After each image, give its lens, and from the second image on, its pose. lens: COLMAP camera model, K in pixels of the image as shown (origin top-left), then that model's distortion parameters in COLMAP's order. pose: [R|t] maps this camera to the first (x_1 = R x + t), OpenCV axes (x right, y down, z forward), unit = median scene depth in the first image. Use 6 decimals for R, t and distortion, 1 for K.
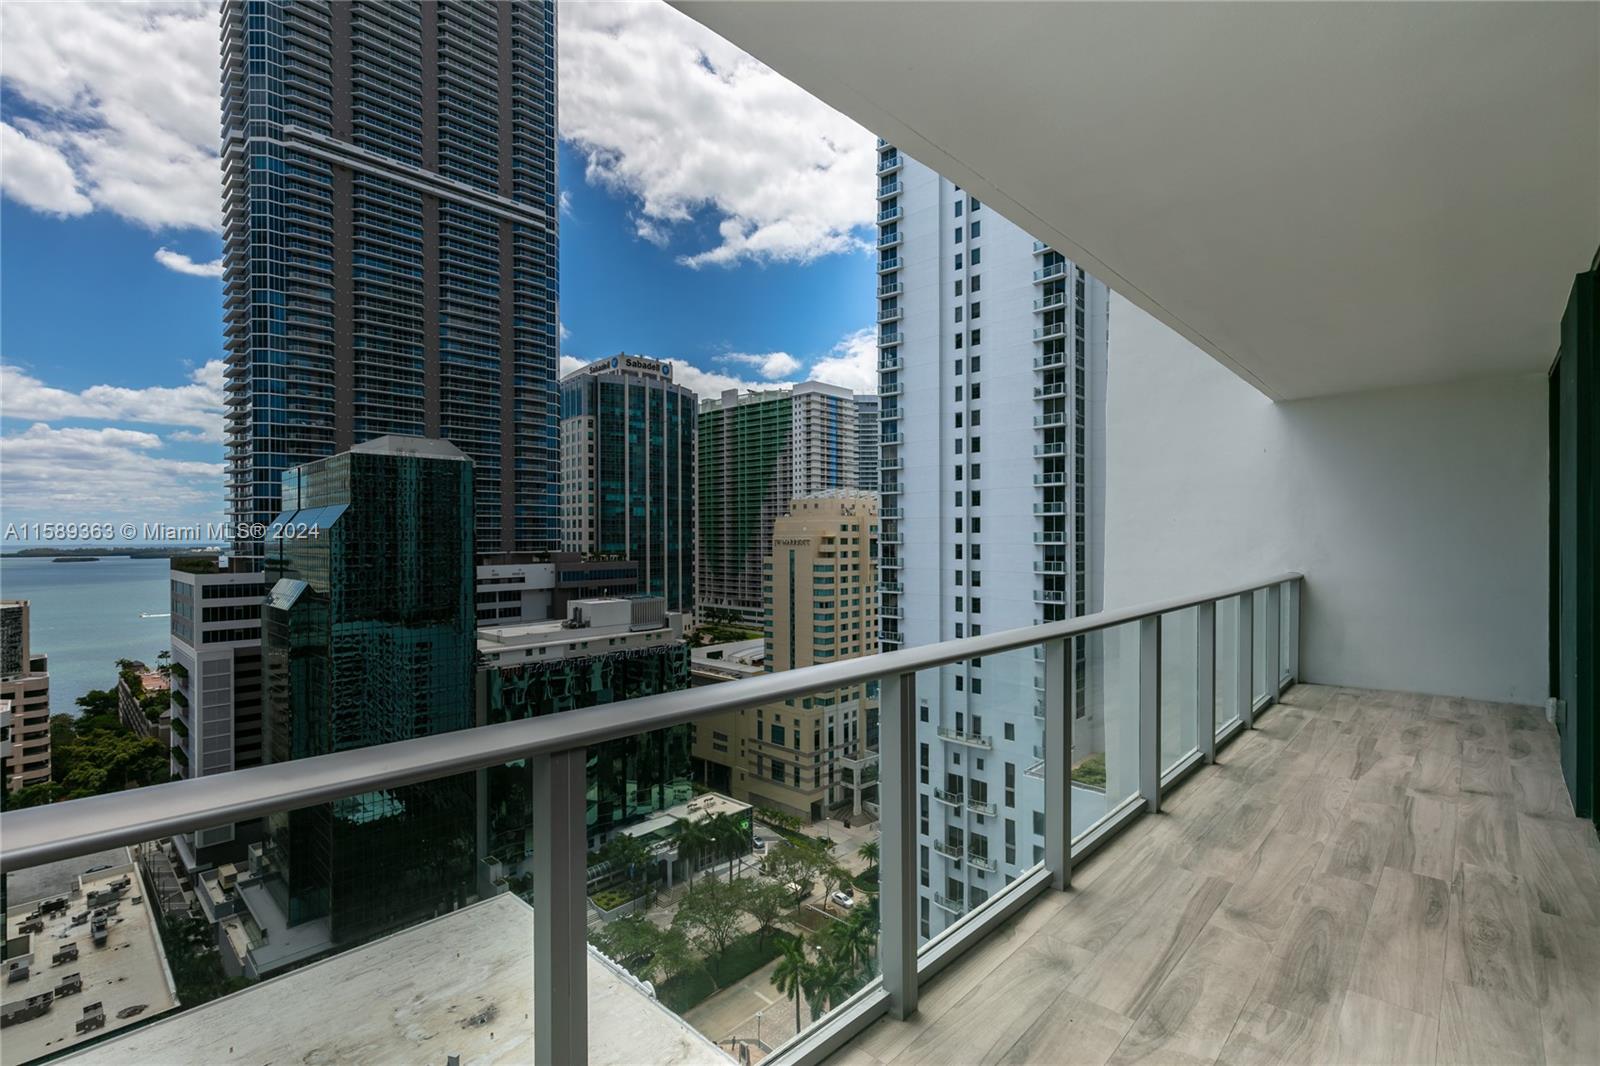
lens RADIAL K [[719.4, 0, 800.7], [0, 719.4, 537.7], [0, 0, 1]] dist [0.001086, 0.000112]
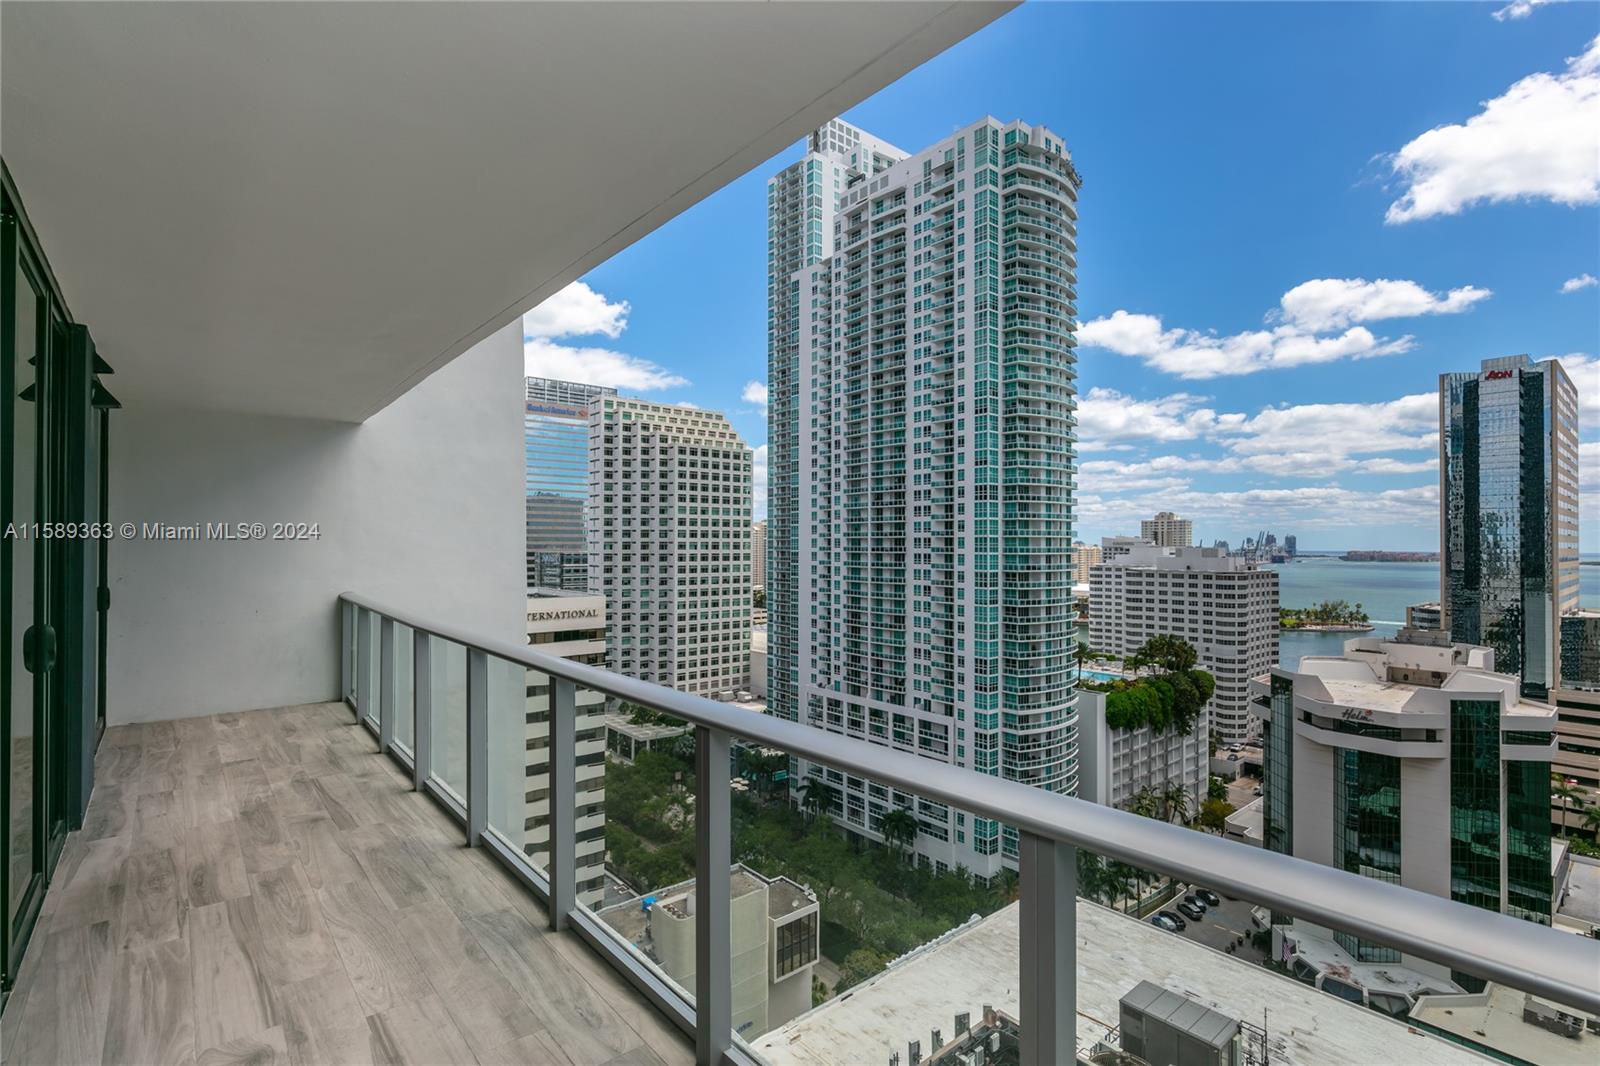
lens RADIAL K [[752.5, 0, 807.0], [0, 752.5, 534.0], [0, 0, 1]] dist [-0.000165, 0.004217]
pose [[-0.108433, -0.007650, -0.994074, 1.902714], [-0.007291, 0.999950, -0.006900, -0.067958], [0.994077, 0.006499, -0.108483, 2.009896]]
